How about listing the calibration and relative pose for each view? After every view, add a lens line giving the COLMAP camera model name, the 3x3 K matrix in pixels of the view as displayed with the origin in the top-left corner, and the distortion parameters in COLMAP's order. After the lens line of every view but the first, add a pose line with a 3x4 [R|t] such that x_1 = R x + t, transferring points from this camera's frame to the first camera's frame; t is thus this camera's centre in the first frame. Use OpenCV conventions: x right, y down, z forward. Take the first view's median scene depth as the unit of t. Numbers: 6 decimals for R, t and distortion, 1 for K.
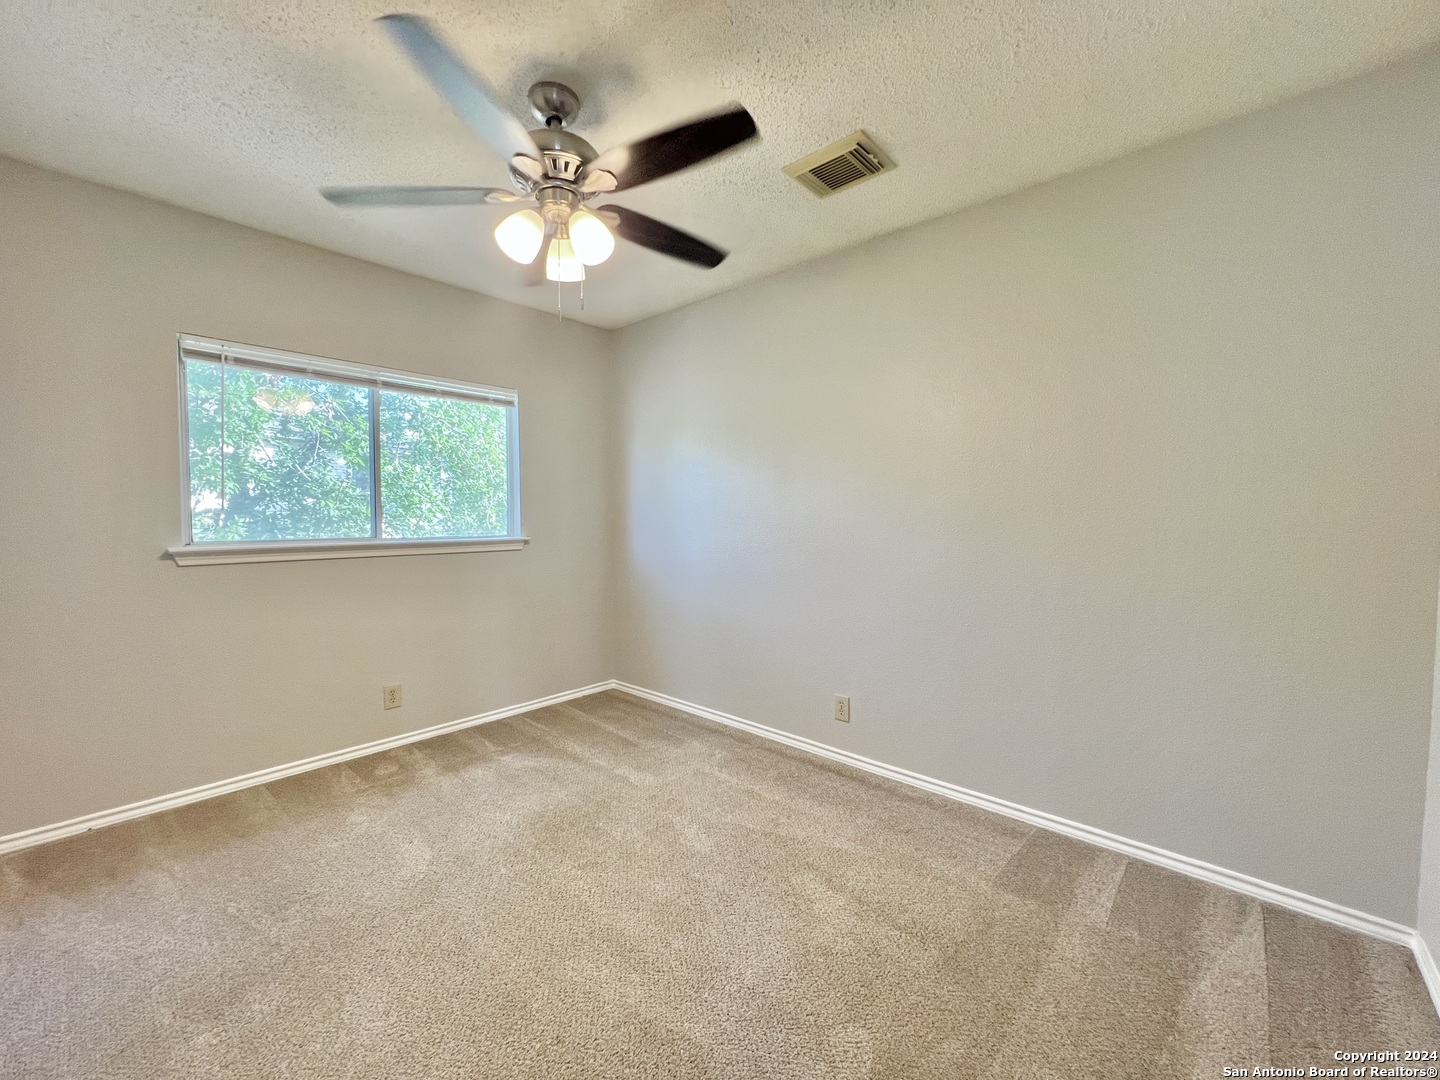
lens RADIAL K [[599.3, 0, 709.9], [0, 599.3, 552.2], [0, 0, 1]] dist [-0.002378, 0.000403]
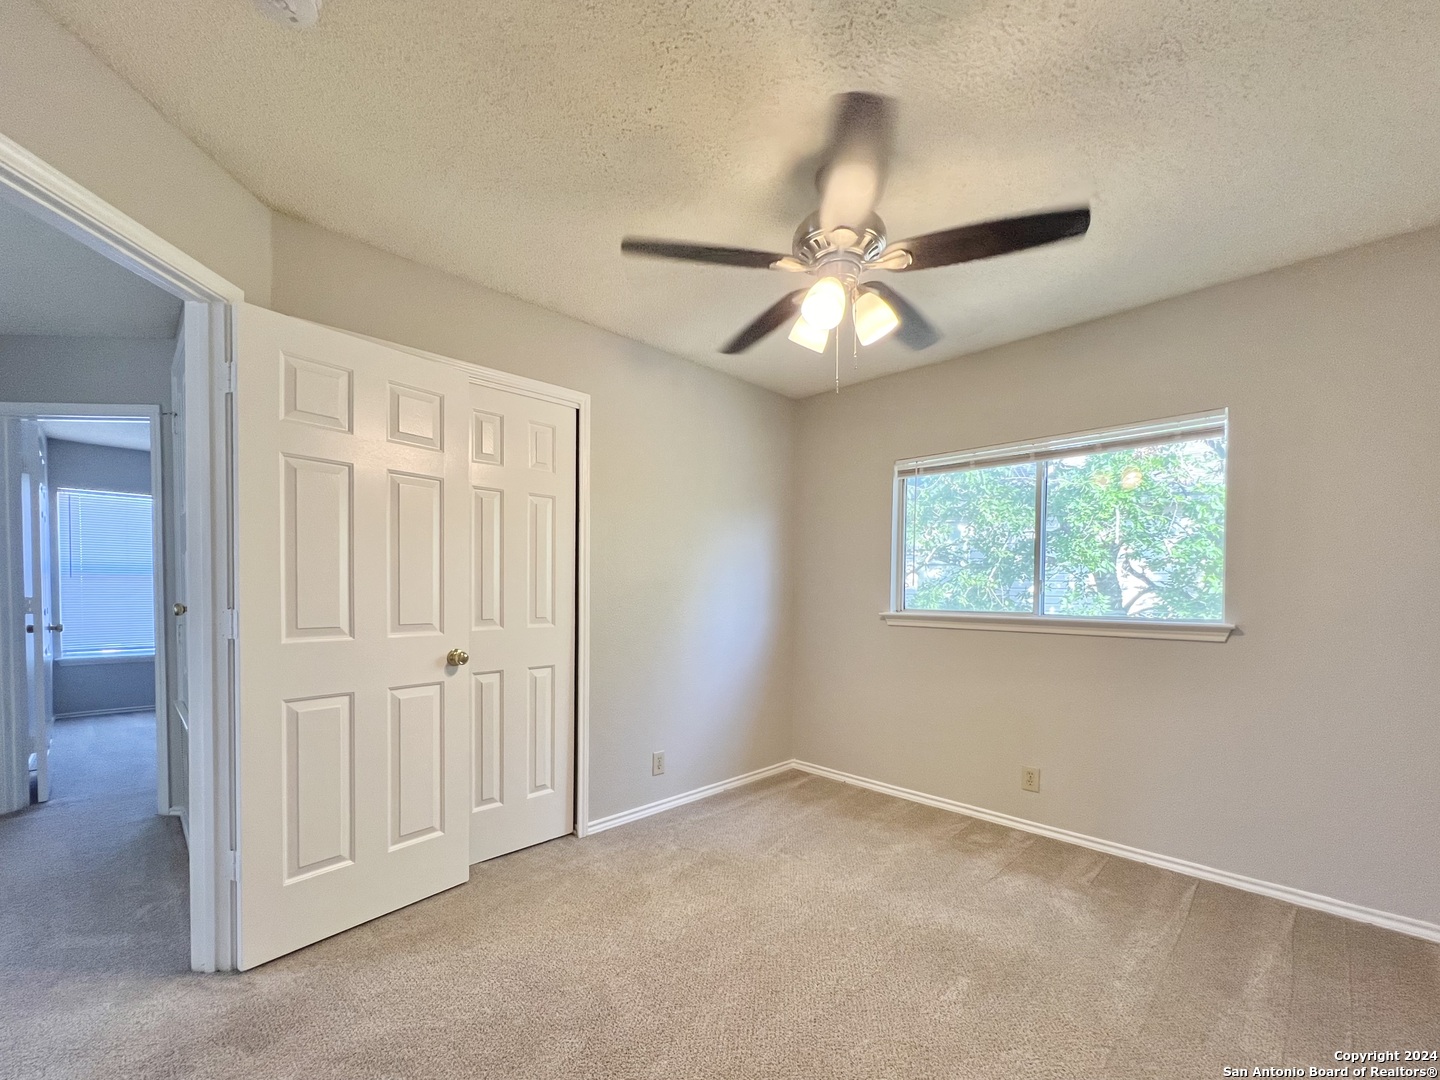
lens RADIAL K [[646.3, 0, 702.8], [0, 646.3, 604.9], [0, 0, 1]] dist [-0.004528, 0.000169]
pose [[-0.095325, 0.032263, -0.994923, 0.545840], [-0.061998, 0.997342, 0.038281, -0.043840], [0.993514, 0.065332, -0.093071, 0.558922]]
